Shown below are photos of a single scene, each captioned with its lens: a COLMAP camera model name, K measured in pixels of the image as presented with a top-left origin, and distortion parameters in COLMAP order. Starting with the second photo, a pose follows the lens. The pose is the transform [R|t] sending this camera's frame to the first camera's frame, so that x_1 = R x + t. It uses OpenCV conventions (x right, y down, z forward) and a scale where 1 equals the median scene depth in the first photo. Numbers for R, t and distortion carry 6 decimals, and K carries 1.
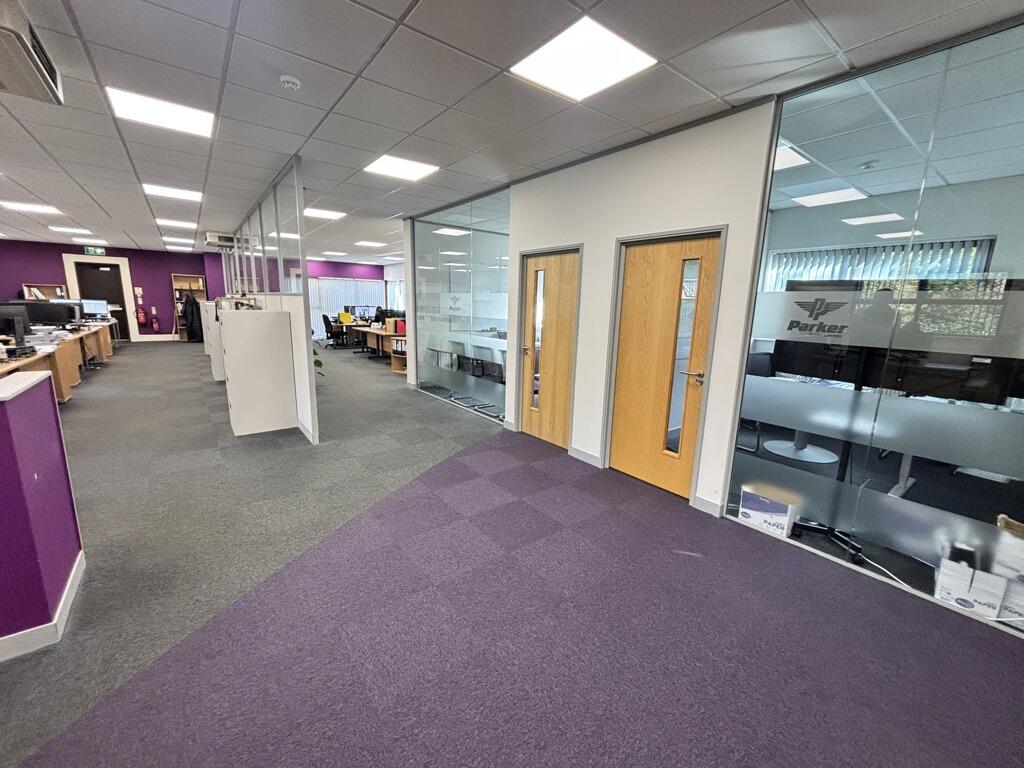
lens RADIAL K [[414.3, 0, 513.0], [0, 414.3, 382.8], [0, 0, 1]] dist [0.001321, -0.000008]
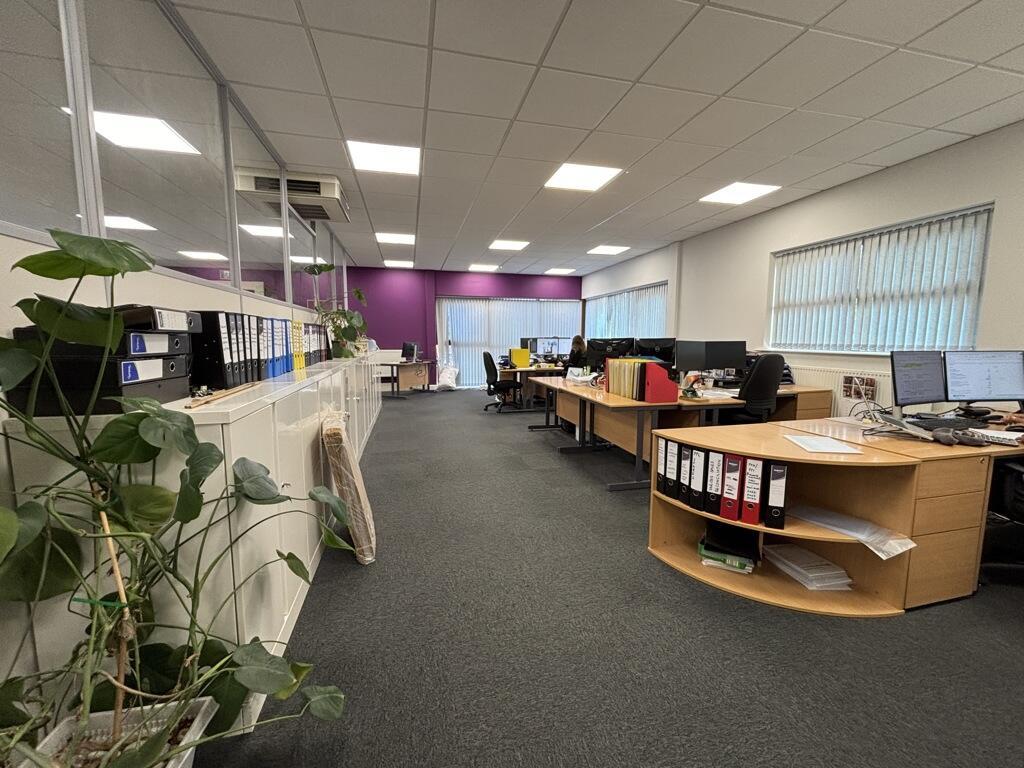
lens RADIAL K [[414.3, 0, 513.9], [0, 414.3, 384.6], [0, 0, 1]] dist [0.001321, -0.000008]
pose [[0.912630, 0.018543, -0.408366, -0.181061], [-0.052205, 0.996078, -0.071440, -0.079704], [0.405440, 0.086517, 0.910018, 0.486670]]
